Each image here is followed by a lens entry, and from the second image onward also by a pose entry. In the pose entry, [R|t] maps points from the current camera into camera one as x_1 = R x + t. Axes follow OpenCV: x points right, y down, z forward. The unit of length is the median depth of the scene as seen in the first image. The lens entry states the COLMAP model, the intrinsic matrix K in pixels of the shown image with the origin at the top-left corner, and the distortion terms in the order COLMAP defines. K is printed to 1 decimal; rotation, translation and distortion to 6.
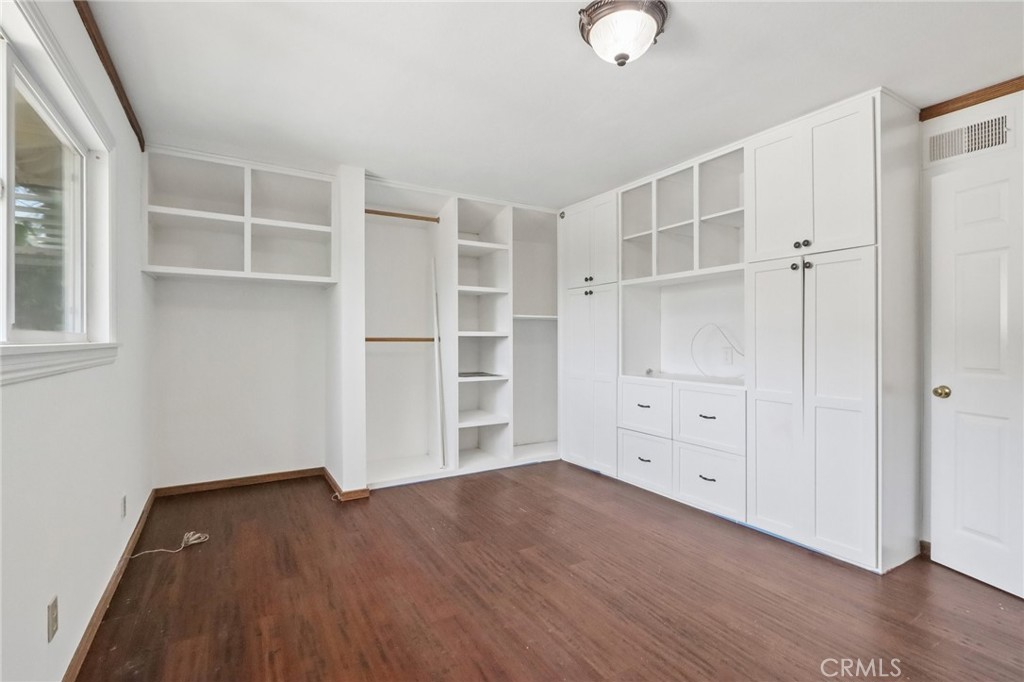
lens RADIAL K [[470.3, 0, 511.3], [0, 470.3, 340.5], [0, 0, 1]] dist [0.002385, -0.001544]
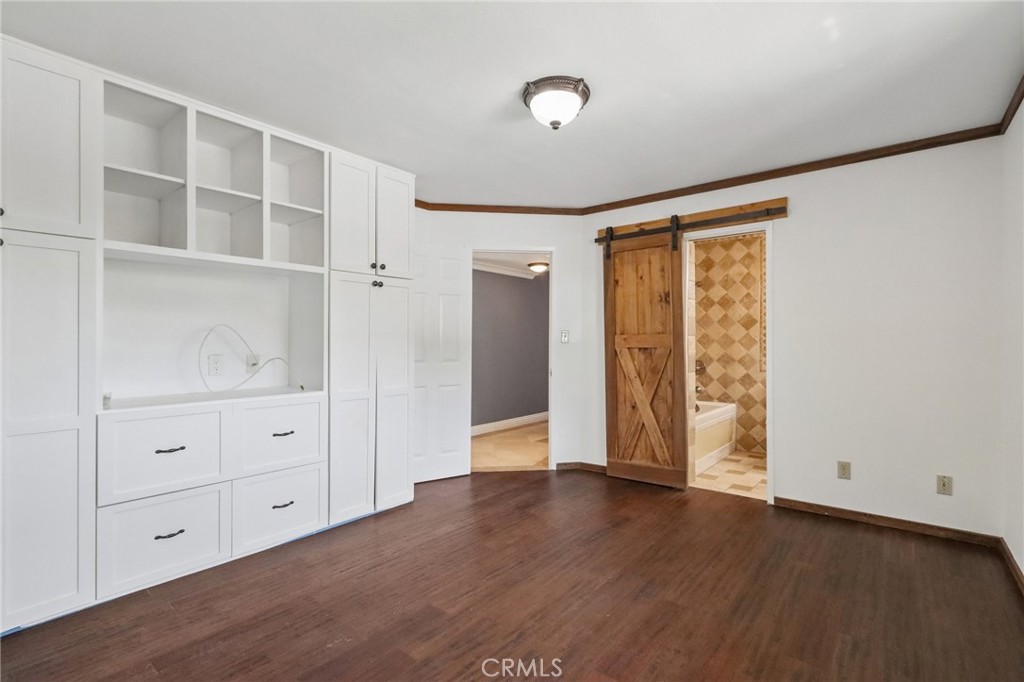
lens RADIAL K [[470.3, 0, 510.0], [0, 470.3, 338.6], [0, 0, 1]] dist [0.002385, -0.001544]
pose [[-0.330431, 0.007036, 0.943804, -0.647272], [0.004897, 0.999972, -0.005740, -0.006781], [-0.943818, 0.002726, -0.330456, 1.072851]]
